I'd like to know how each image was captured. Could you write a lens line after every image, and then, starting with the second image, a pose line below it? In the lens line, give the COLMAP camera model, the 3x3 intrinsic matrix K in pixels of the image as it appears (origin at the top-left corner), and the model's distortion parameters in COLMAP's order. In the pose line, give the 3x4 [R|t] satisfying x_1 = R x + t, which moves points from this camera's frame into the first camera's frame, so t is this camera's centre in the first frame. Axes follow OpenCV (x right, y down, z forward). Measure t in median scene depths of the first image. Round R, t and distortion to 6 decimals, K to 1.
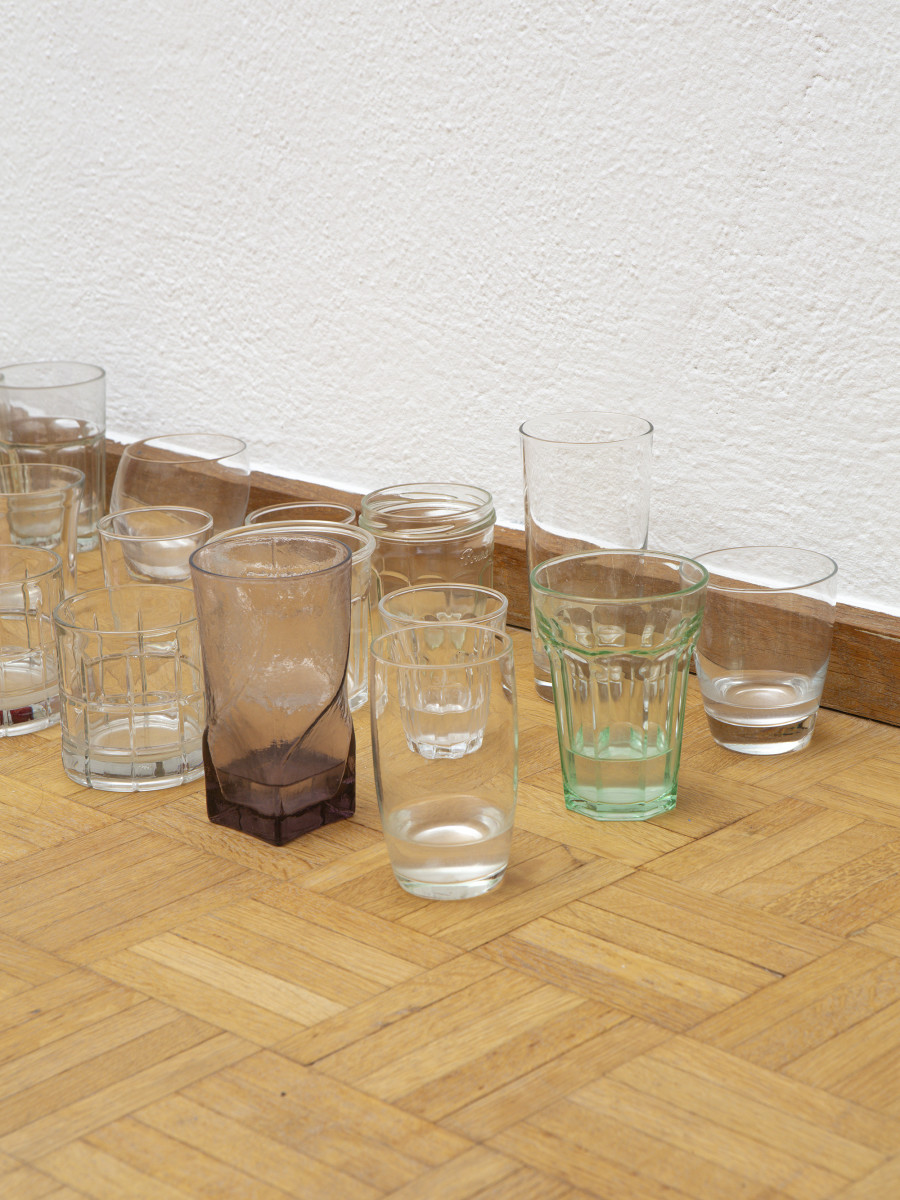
lens RADIAL K [[2469.6, 0, 450.3], [0, 2469.6, 601.4], [0, 0, 1]] dist [0.293258, 0.000000]
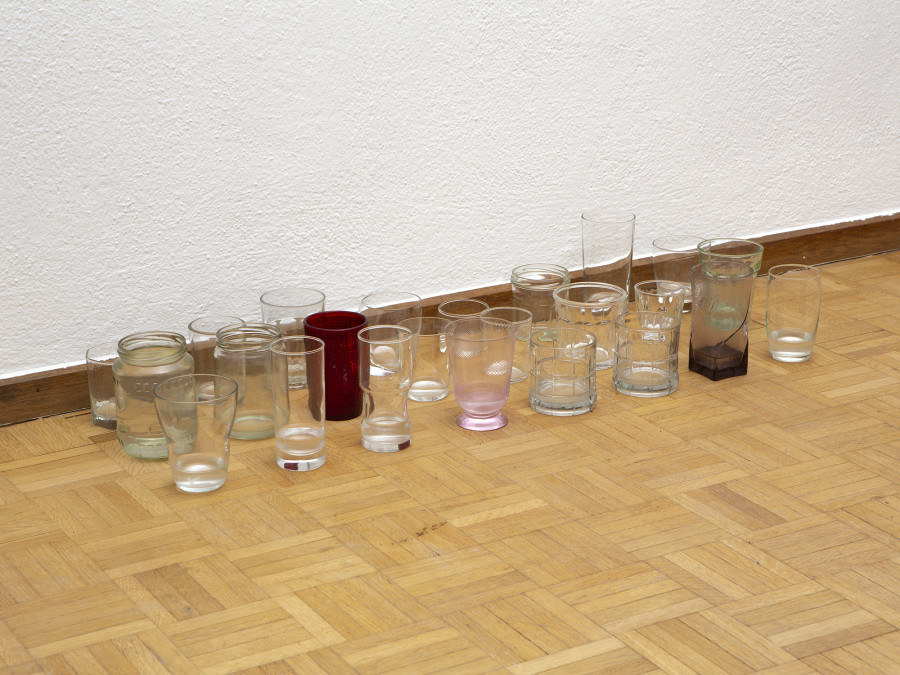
lens RADIAL K [[1852.2, 0, 450.0], [0, 1852.2, 336.9], [0, 0, 1]] dist [0.293258, 0.000000]
pose [[0.306158, -0.308092, 0.900748, -1.501039], [0.286135, 0.932213, 0.221598, -0.366594], [-0.907961, 0.189892, 0.373560, 0.414804]]
